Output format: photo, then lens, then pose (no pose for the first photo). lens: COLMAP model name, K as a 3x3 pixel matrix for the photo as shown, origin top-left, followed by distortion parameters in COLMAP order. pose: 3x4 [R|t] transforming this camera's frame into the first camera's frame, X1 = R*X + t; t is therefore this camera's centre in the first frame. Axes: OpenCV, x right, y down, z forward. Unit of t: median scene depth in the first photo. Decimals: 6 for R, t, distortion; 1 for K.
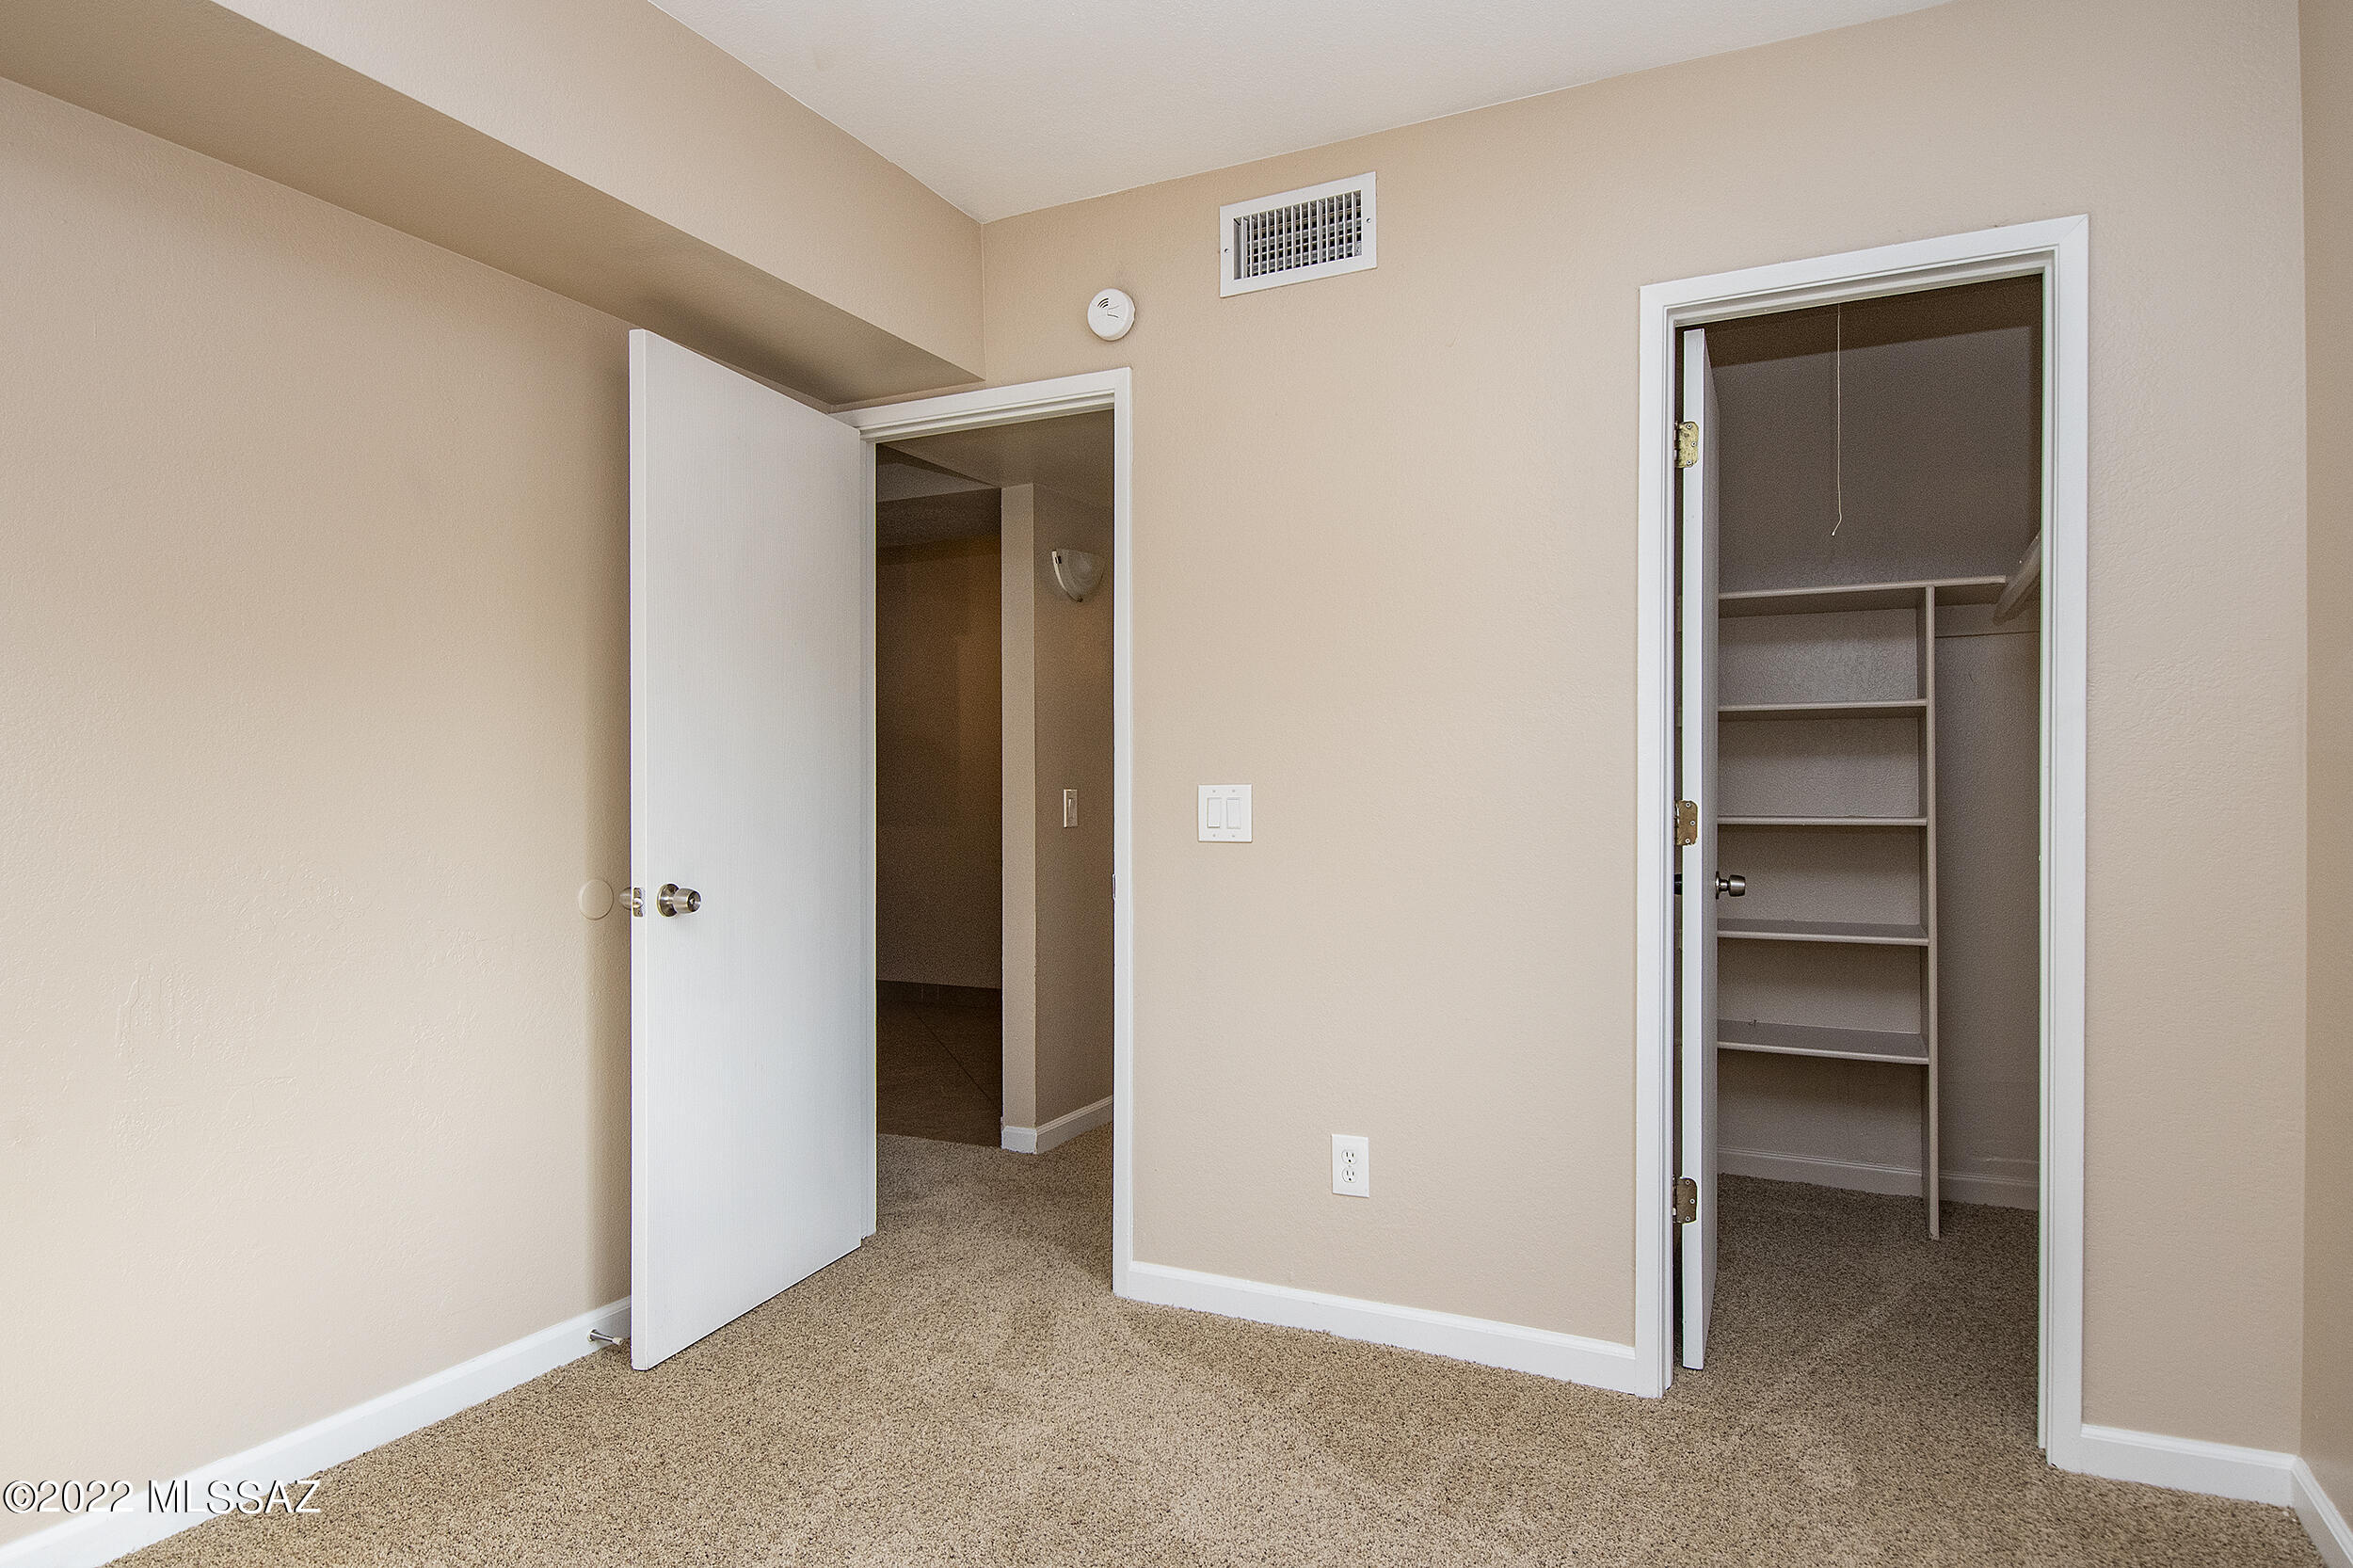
lens RADIAL K [[1327.5, 0, 1174.1], [0, 1327.5, 794.4], [0, 0, 1]] dist [-0.001477, -0.000552]
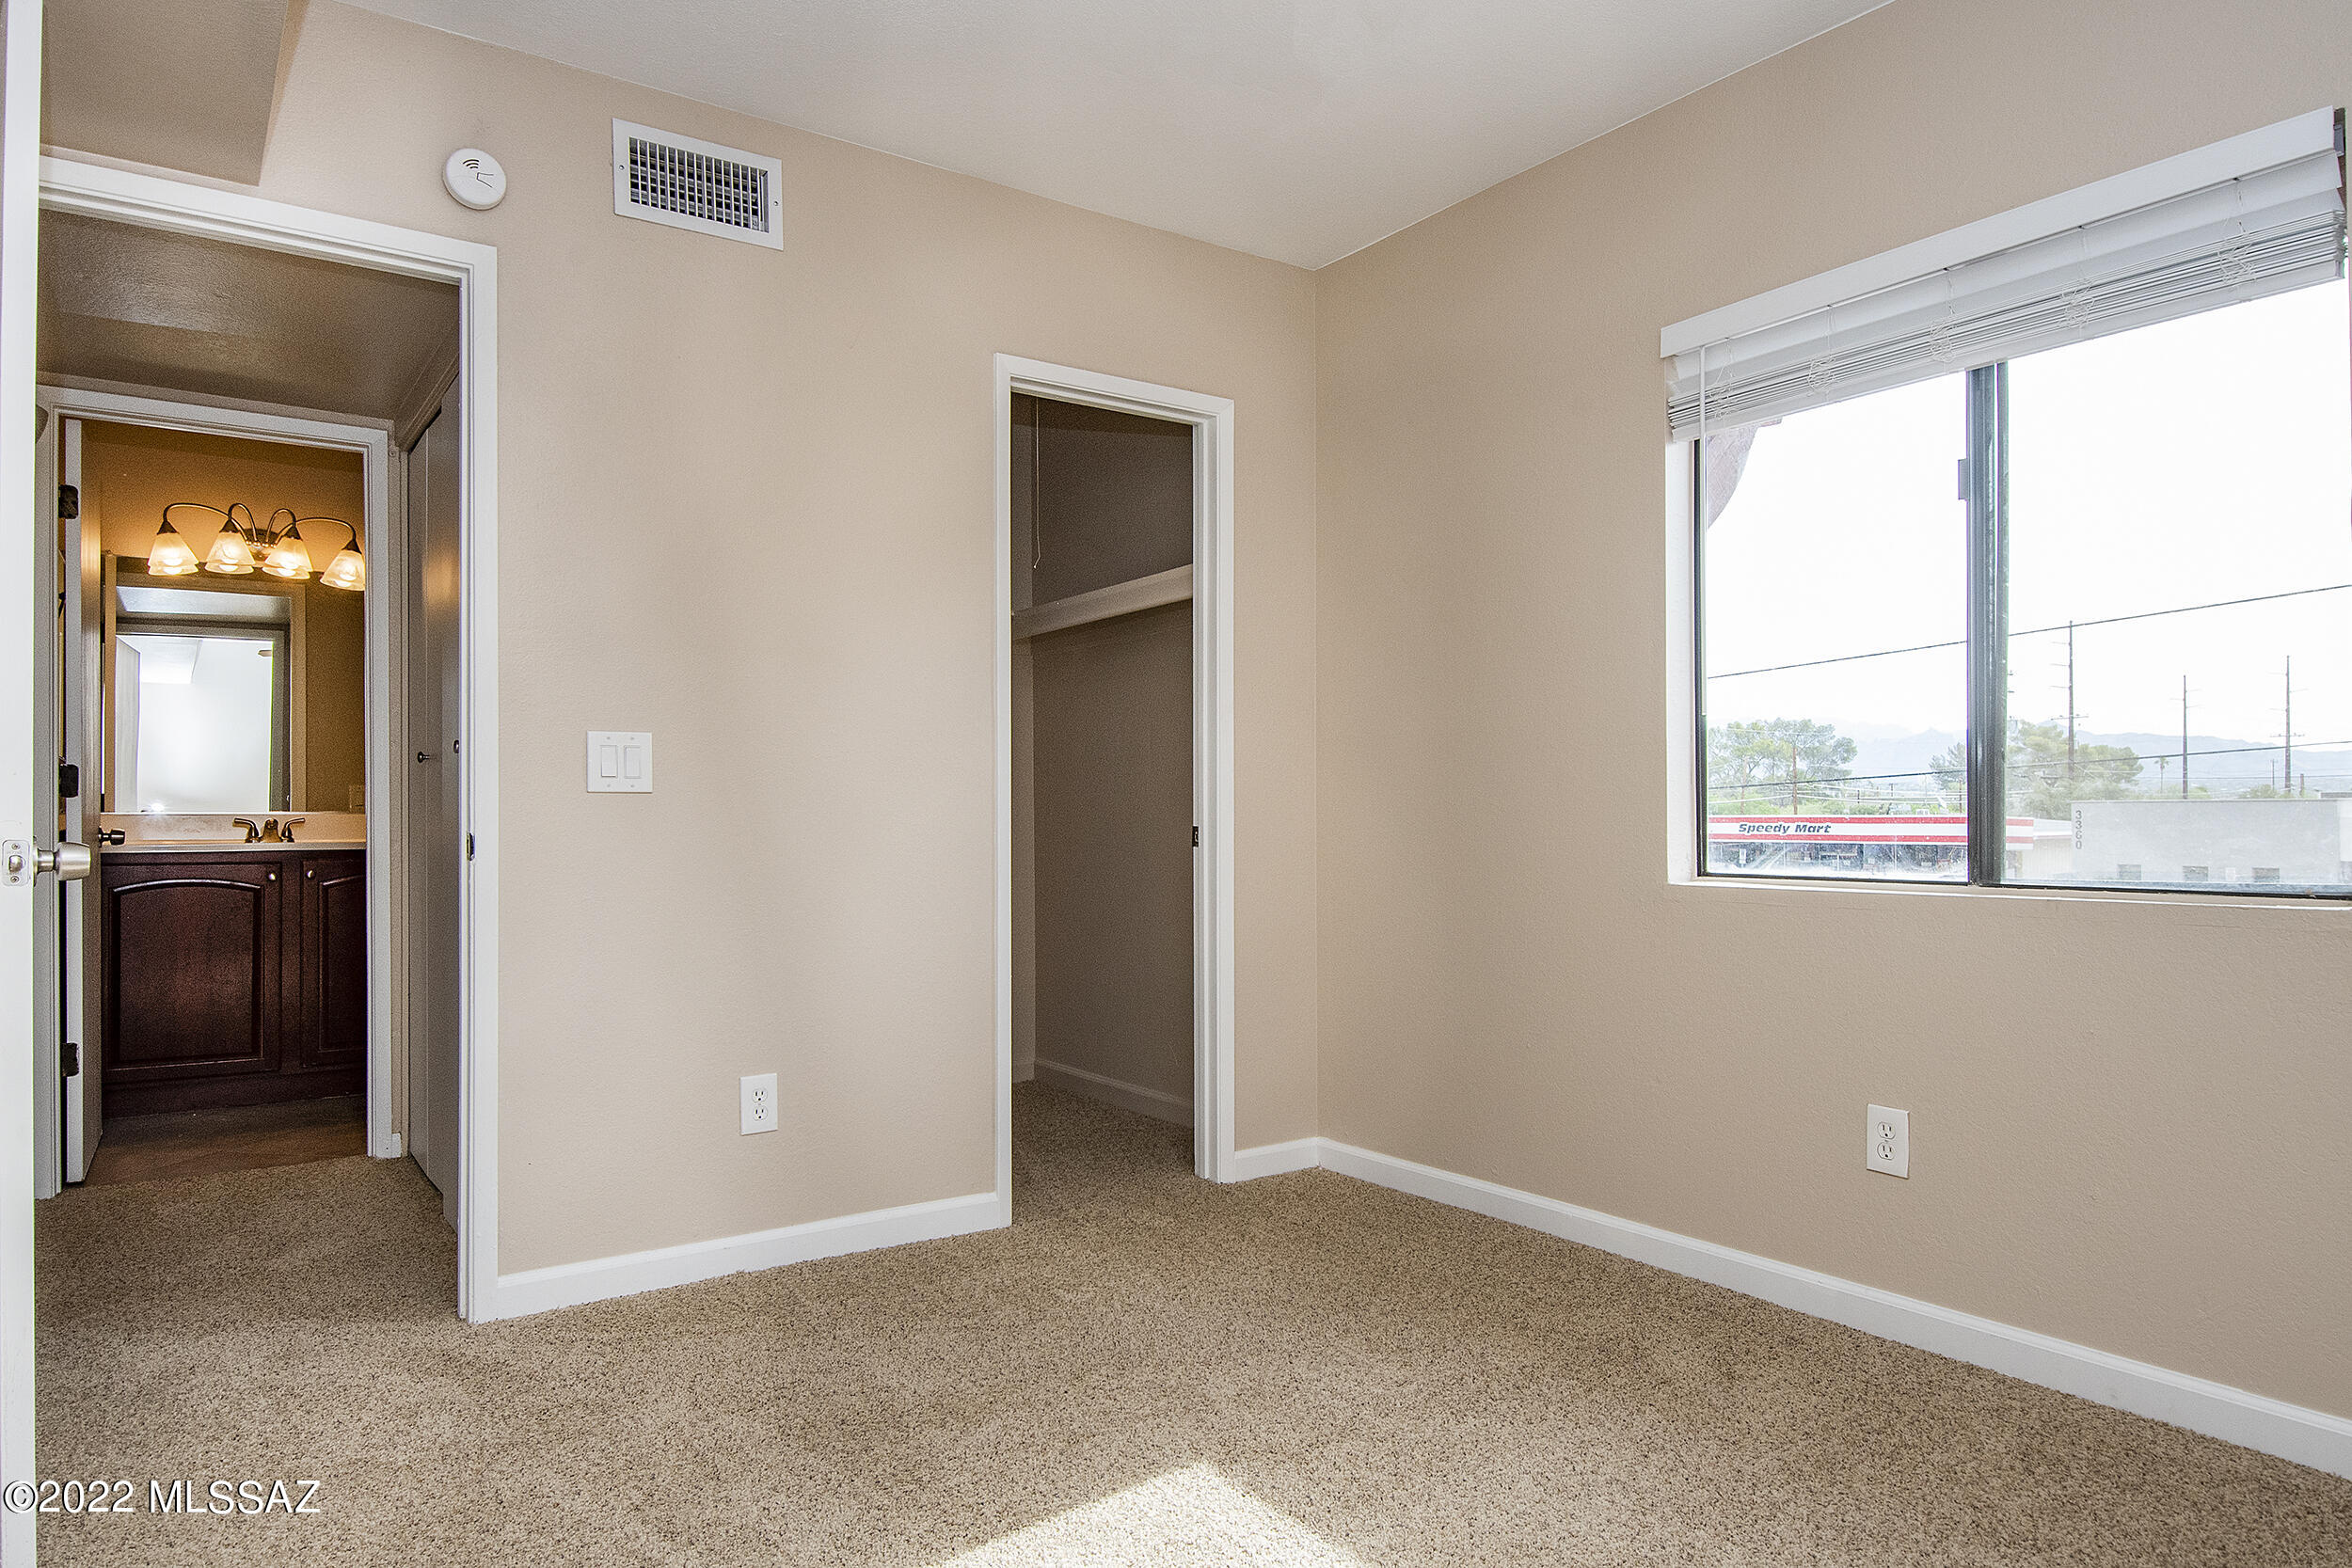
lens RADIAL K [[1480.7, 0, 1164.8], [0, 1480.7, 799.3], [0, 0, 1]] dist [0.004291, -0.000135]
pose [[0.482632, 0.012776, 0.875730, -0.729195], [-0.001333, 0.999903, -0.013853, 0.057500], [-0.875822, 0.005518, 0.482602, 0.162020]]
